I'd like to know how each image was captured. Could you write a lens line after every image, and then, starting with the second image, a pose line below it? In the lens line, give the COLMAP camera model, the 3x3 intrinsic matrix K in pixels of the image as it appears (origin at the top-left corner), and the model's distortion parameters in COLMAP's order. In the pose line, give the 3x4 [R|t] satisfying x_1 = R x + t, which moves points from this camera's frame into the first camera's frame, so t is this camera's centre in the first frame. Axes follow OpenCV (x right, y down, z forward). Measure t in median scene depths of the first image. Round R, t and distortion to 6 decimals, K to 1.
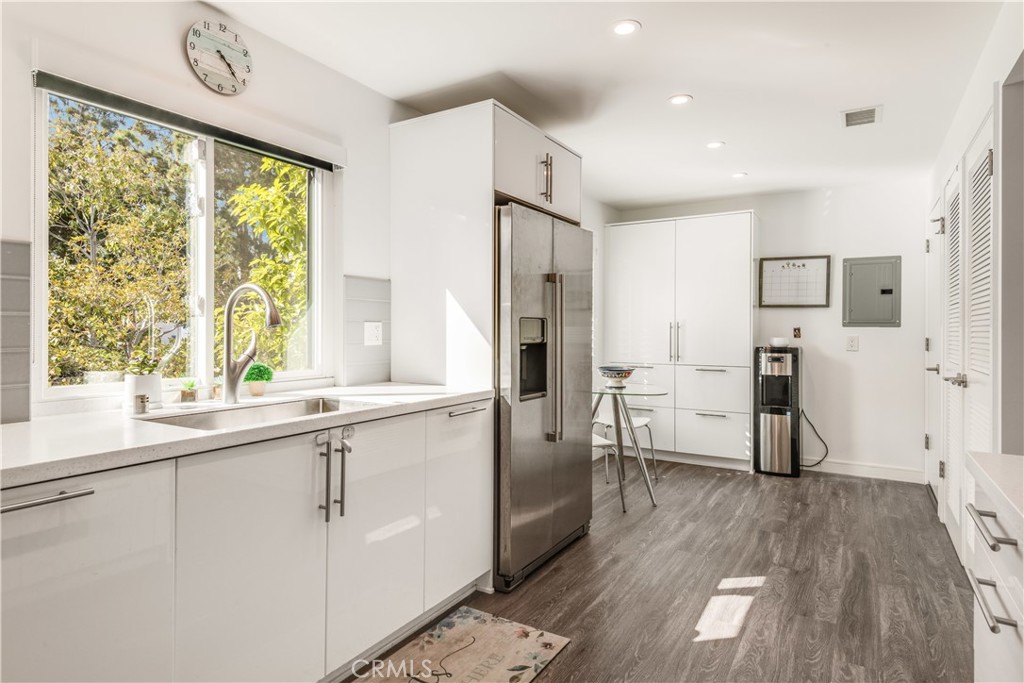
lens RADIAL K [[566.6, 0, 516.0], [0, 566.6, 330.7], [0, 0, 1]] dist [0.013915, 0.000128]
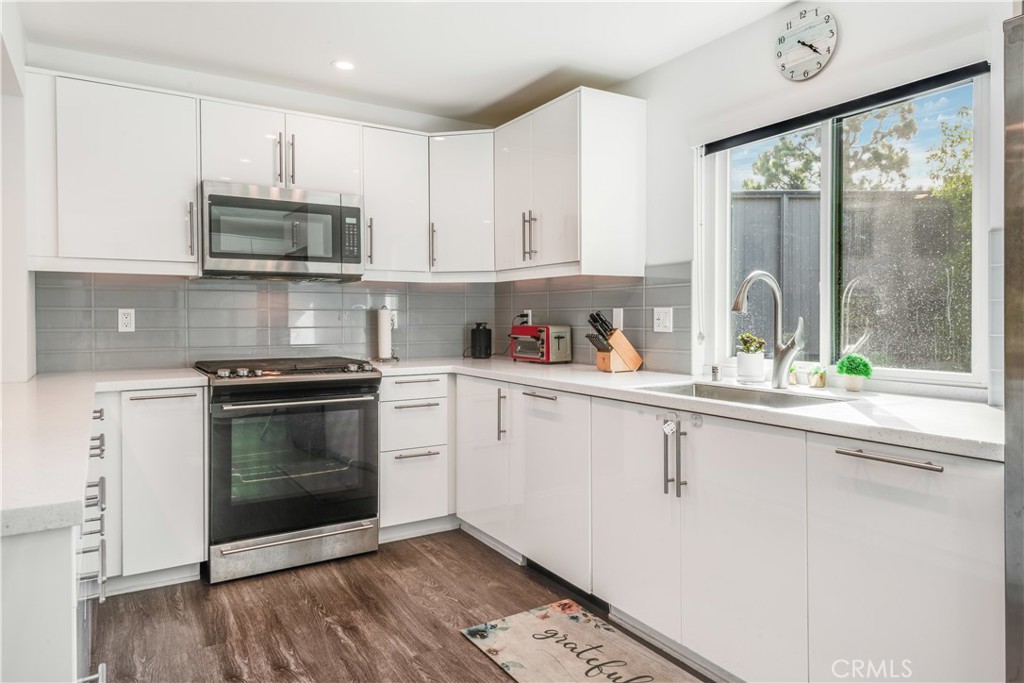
lens RADIAL K [[656.1, 0, 513.3], [0, 656.1, 328.1], [0, 0, 1]] dist [0.026456, -0.000438]
pose [[-0.455023, 0.009404, -0.890430, 0.715163], [-0.006059, 0.999888, 0.013656, 0.005730], [0.890459, 0.011609, -0.454915, 1.023372]]
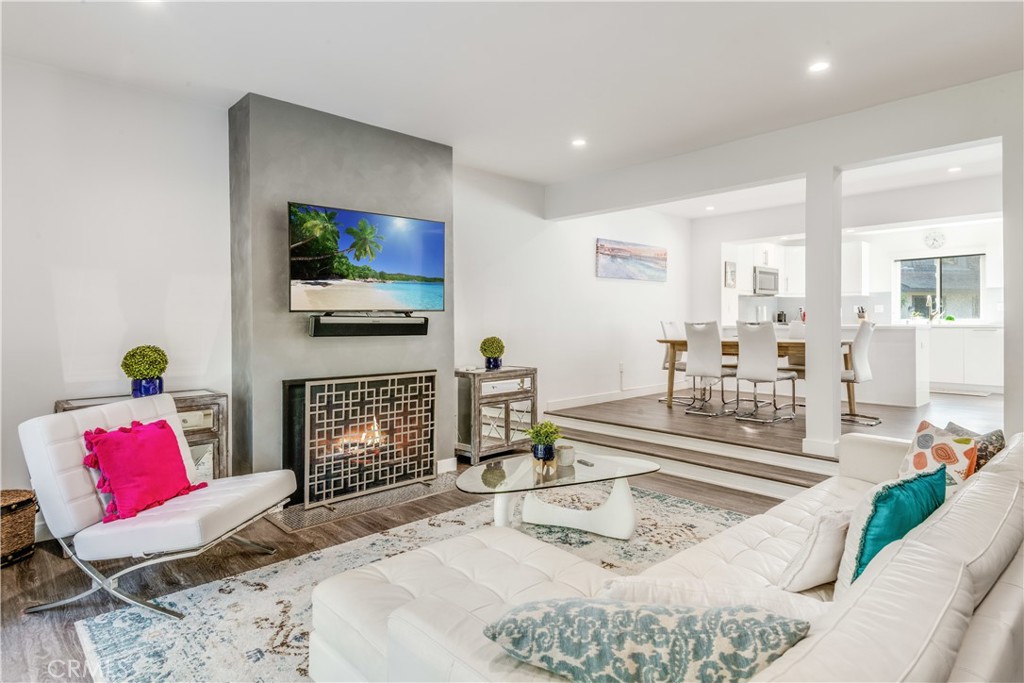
lens RADIAL K [[564.8, 0, 511.8], [0, 564.8, 326.3], [0, 0, 1]] dist [0.001974, -0.000999]
pose [[-0.278190, 0.007213, -0.960499, 3.969906], [-0.003539, 0.999957, 0.008535, 0.105159], [0.960520, 0.005774, -0.278153, -0.728712]]
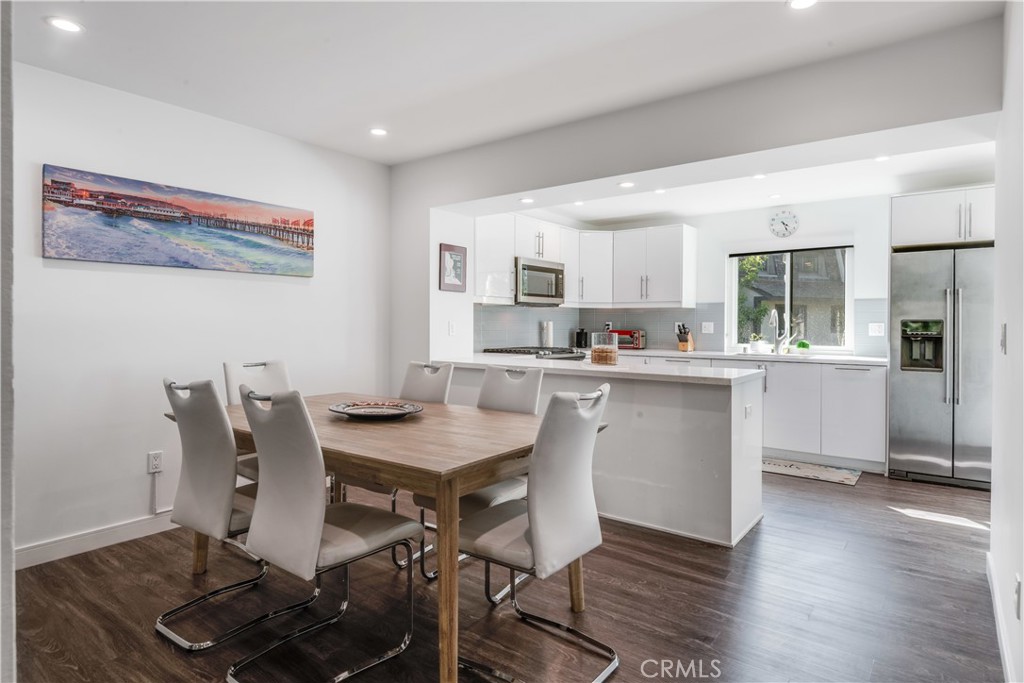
lens RADIAL K [[560.7, 0, 512.0], [0, 560.7, 341.5], [0, 0, 1]] dist [0.005883, -0.013362]
pose [[-0.110768, 0.024202, -0.993552, 2.097277], [-0.010246, 0.999623, 0.025493, 0.011893], [0.993794, 0.013003, -0.110478, 0.042407]]
